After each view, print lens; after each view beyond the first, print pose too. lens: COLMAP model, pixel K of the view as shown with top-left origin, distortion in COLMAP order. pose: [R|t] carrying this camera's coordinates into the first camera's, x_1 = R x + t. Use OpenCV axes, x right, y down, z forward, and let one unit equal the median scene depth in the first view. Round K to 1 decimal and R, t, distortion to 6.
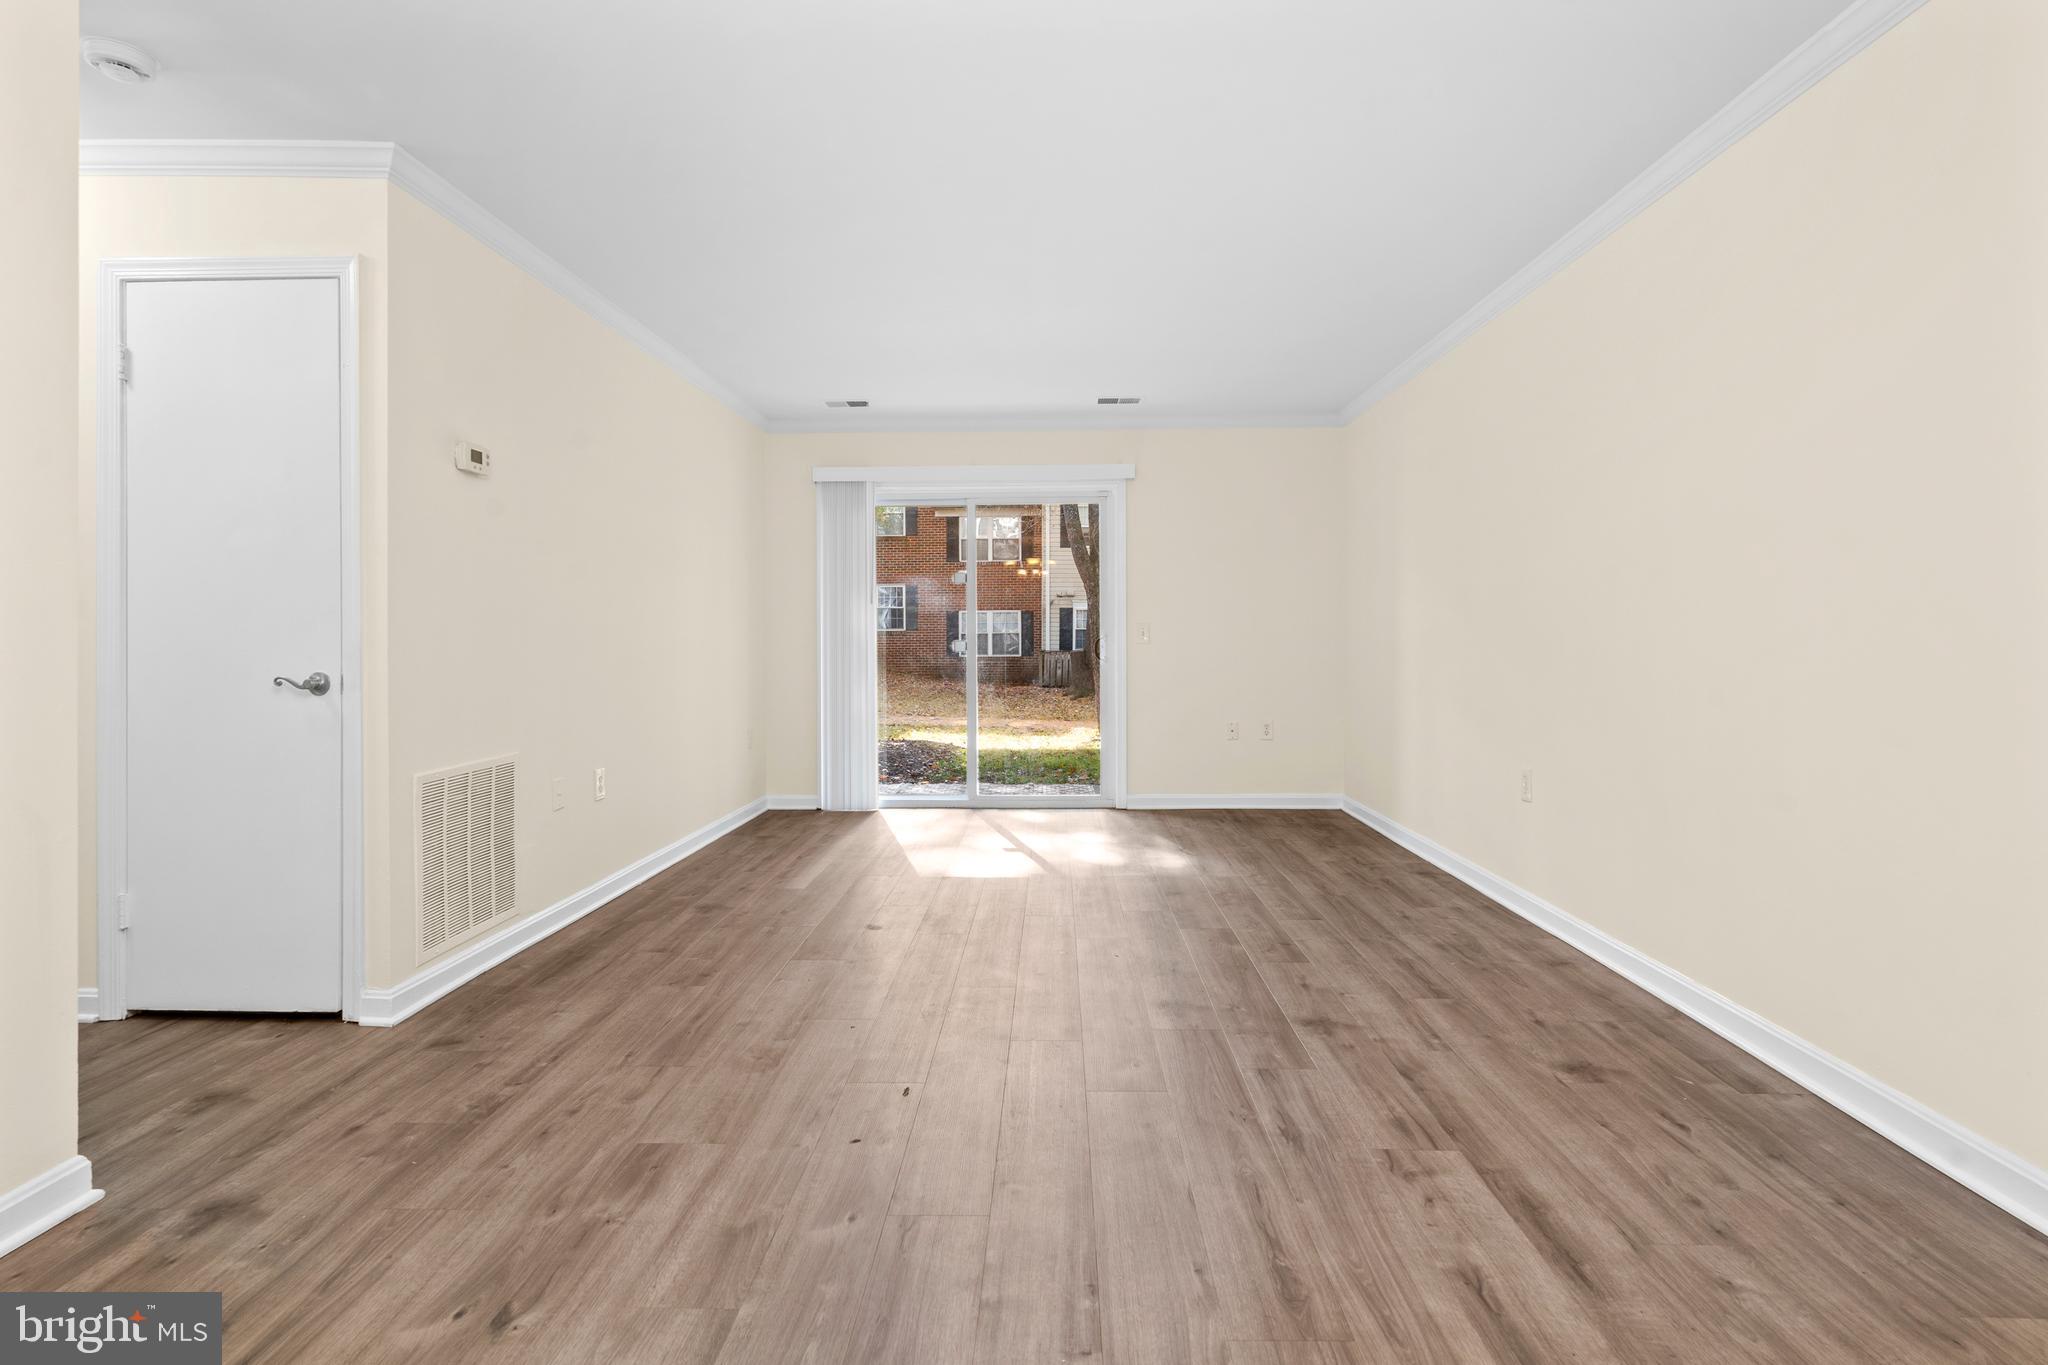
lens RADIAL K [[1066.4, 0, 1022.6], [0, 1066.4, 670.4], [0, 0, 1]] dist [-0.000379, -0.000137]
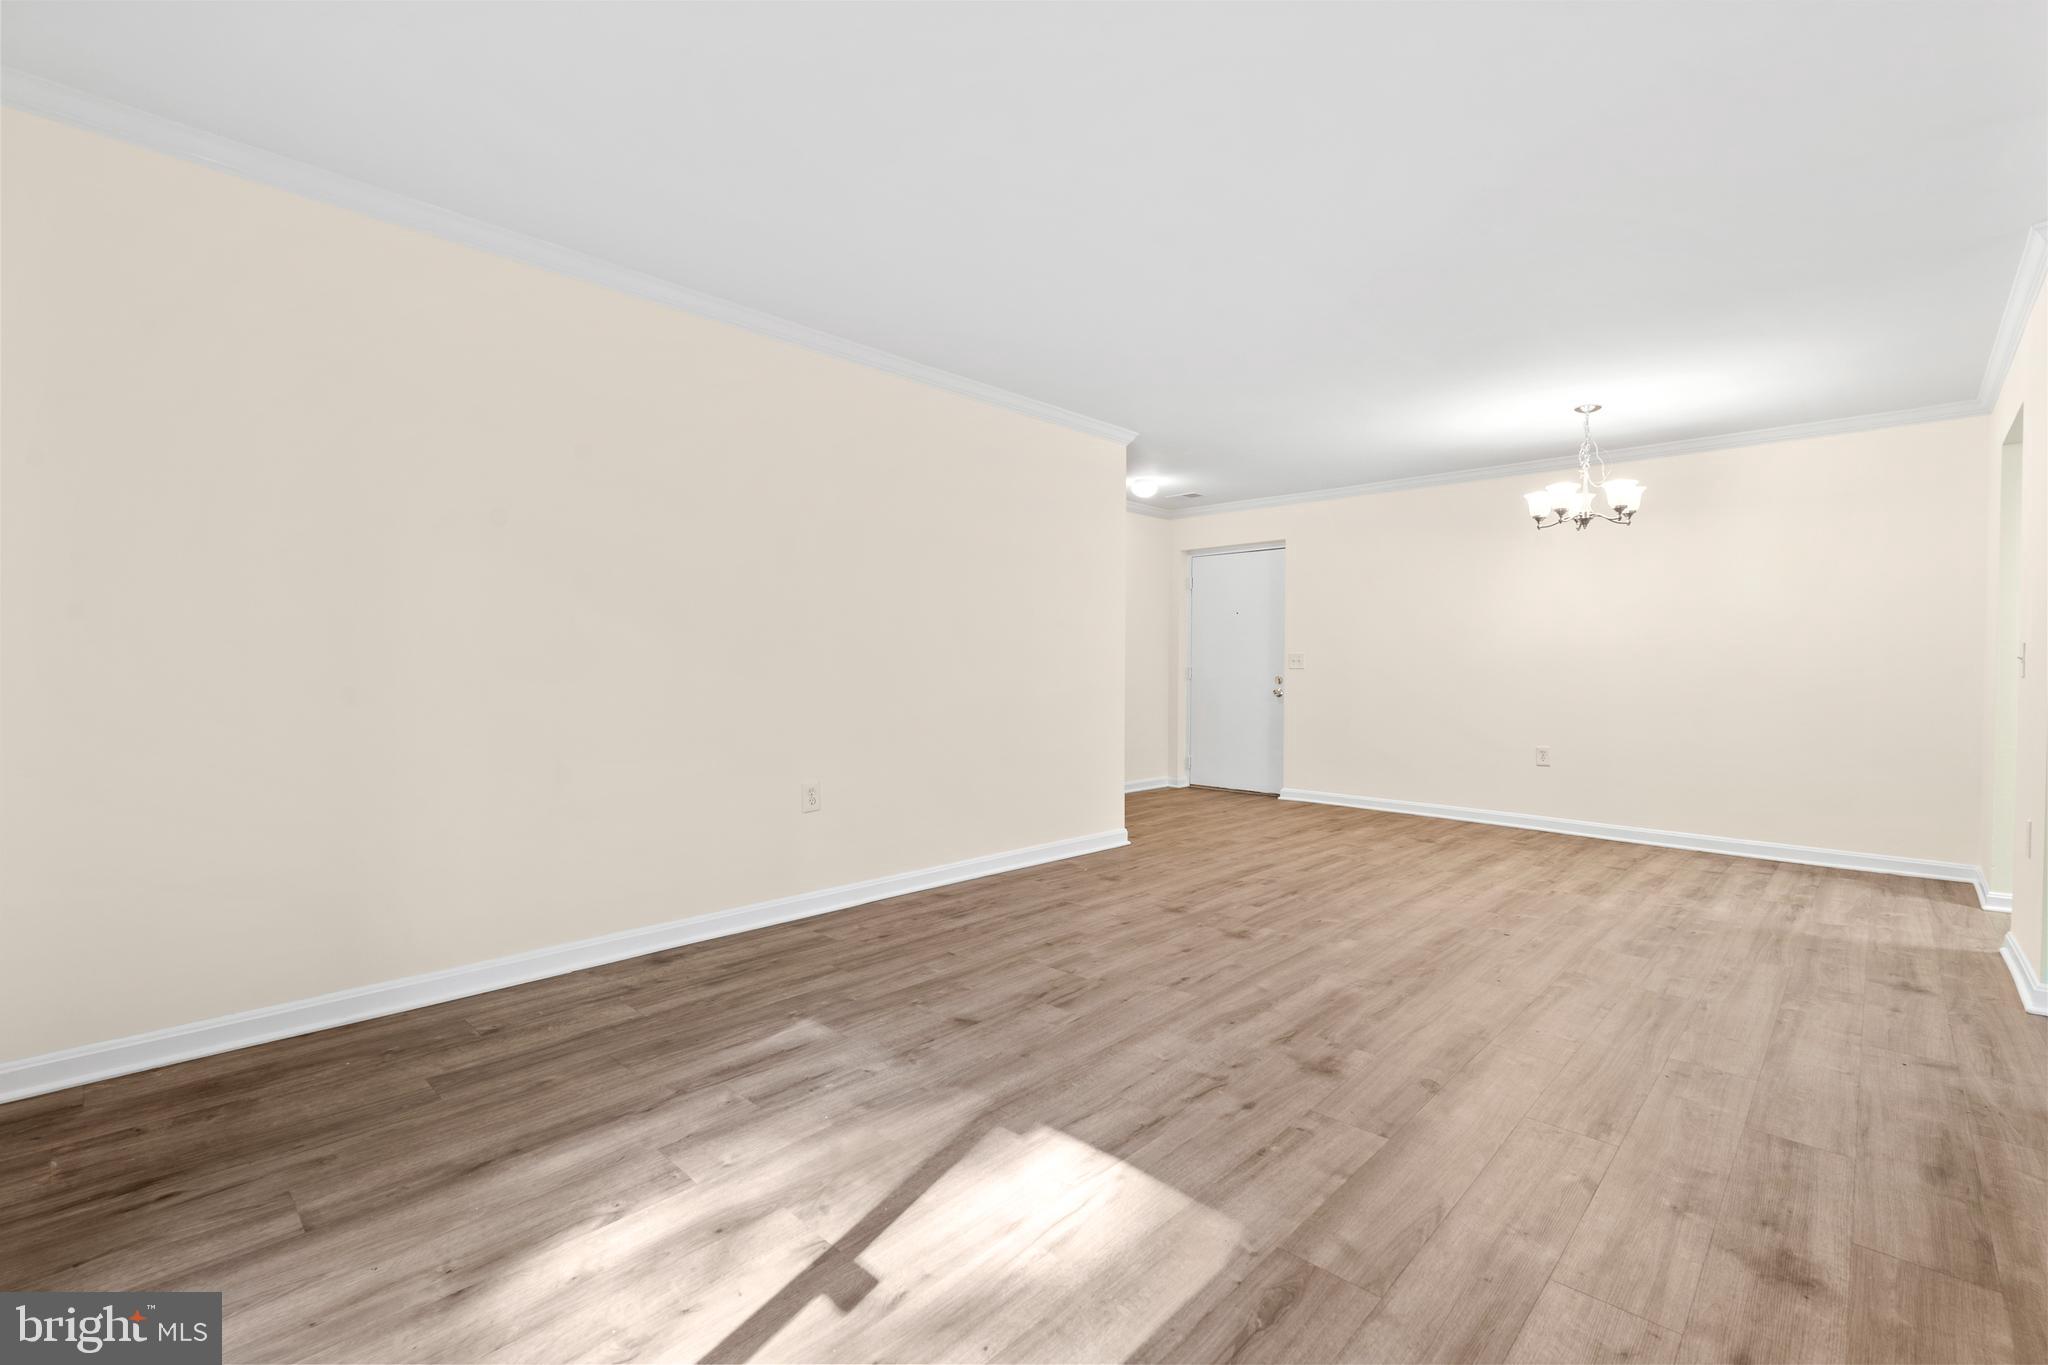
lens RADIAL K [[906.1, 0, 1019.5], [0, 906.1, 676.4], [0, 0, 1]] dist [0.000584, 0.000148]
pose [[-0.752128, -0.010478, 0.658934, -0.432505], [0.016173, 0.999279, 0.034350, -0.066892], [-0.658819, 0.036492, -0.751416, 2.154243]]
